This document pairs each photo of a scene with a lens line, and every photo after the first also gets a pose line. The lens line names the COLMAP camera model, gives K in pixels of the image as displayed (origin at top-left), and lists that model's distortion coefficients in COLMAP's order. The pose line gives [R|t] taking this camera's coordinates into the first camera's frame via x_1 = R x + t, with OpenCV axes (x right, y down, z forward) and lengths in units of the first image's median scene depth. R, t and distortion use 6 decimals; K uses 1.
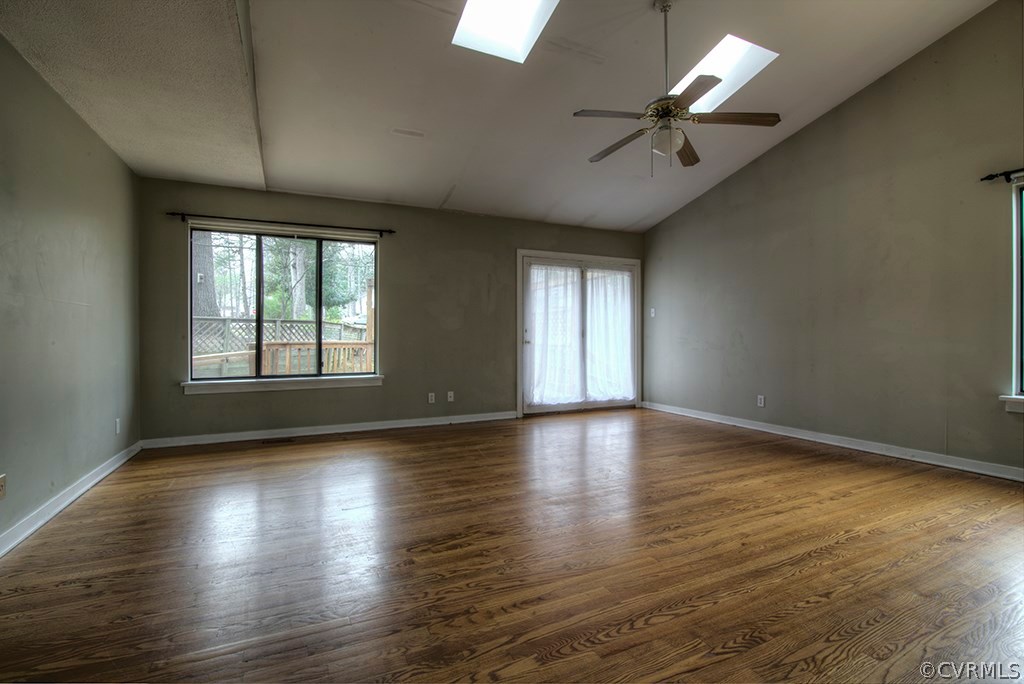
lens RADIAL K [[468.0, 0, 514.4], [0, 468.0, 340.5], [0, 0, 1]] dist [-0.023455, 0.002151]
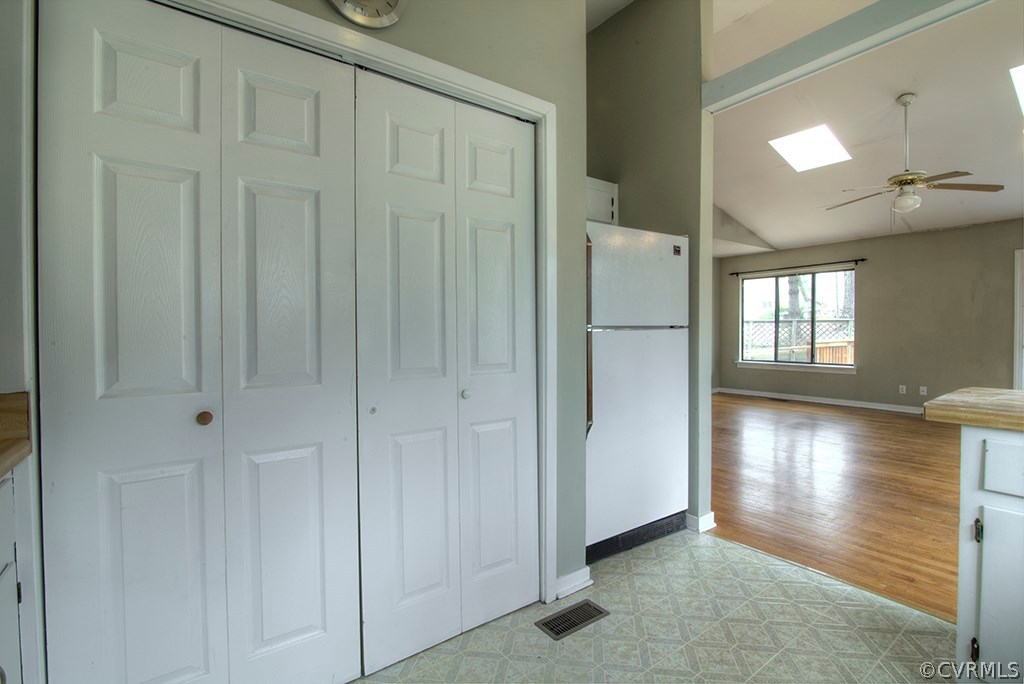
lens RADIAL K [[468.0, 0, 519.9], [0, 468.0, 336.4], [0, 0, 1]] dist [-0.023455, 0.002151]
pose [[0.199740, 0.013271, -0.979759, 0.863685], [-0.009008, 0.999891, 0.011707, -0.021946], [0.979807, 0.006488, 0.199838, -0.232174]]
